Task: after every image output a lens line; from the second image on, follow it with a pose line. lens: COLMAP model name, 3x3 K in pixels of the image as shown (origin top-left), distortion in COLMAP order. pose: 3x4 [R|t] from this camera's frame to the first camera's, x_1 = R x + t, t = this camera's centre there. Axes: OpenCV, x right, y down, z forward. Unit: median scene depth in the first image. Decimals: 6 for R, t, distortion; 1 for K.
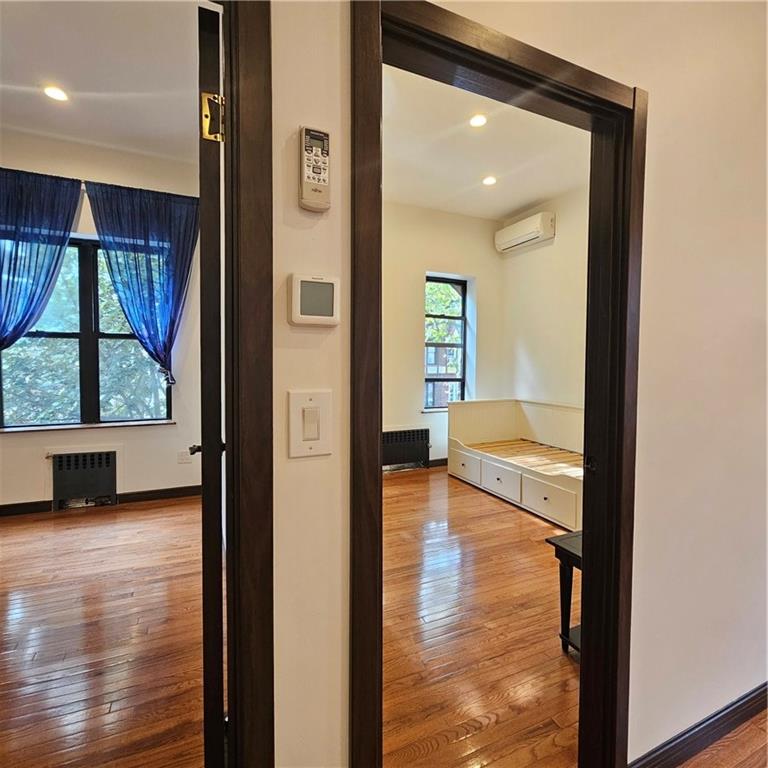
lens RADIAL K [[416.7, 0, 384.6], [0, 416.7, 376.1], [0, 0, 1]] dist [-0.001595, -0.000297]
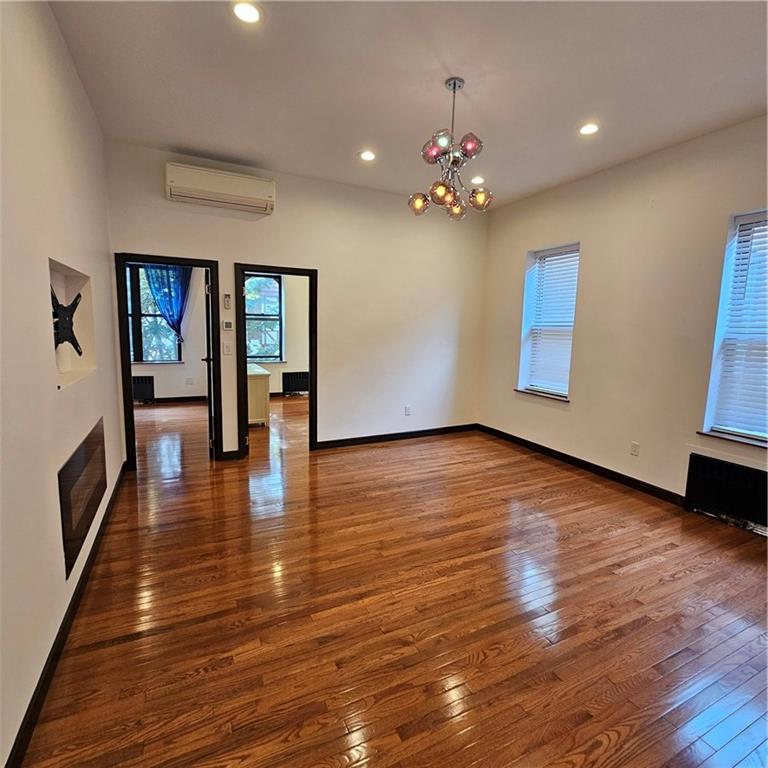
lens RADIAL K [[416.7, 0, 384.6], [0, 416.7, 376.1], [0, 0, 1]] dist [-0.001595, -0.000297]
pose [[0.999318, 0.014380, 0.034001, 0.356760], [-0.017350, 0.995904, 0.088734, -0.008782], [-0.032585, -0.089263, 0.995475, -0.952869]]
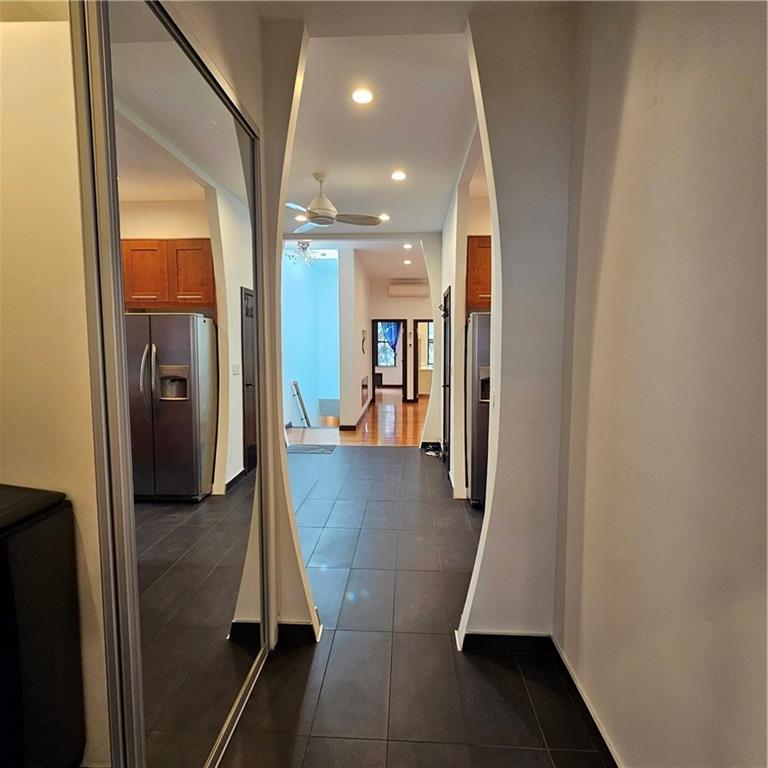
lens RADIAL K [[416.7, 0, 384.6], [0, 416.7, 376.1], [0, 0, 1]] dist [-0.001595, -0.000297]
pose [[0.891190, 0.027322, -0.452806, 1.056064], [-0.009528, 0.999092, 0.041531, 0.051012], [0.453529, -0.032697, 0.890641, -2.303909]]
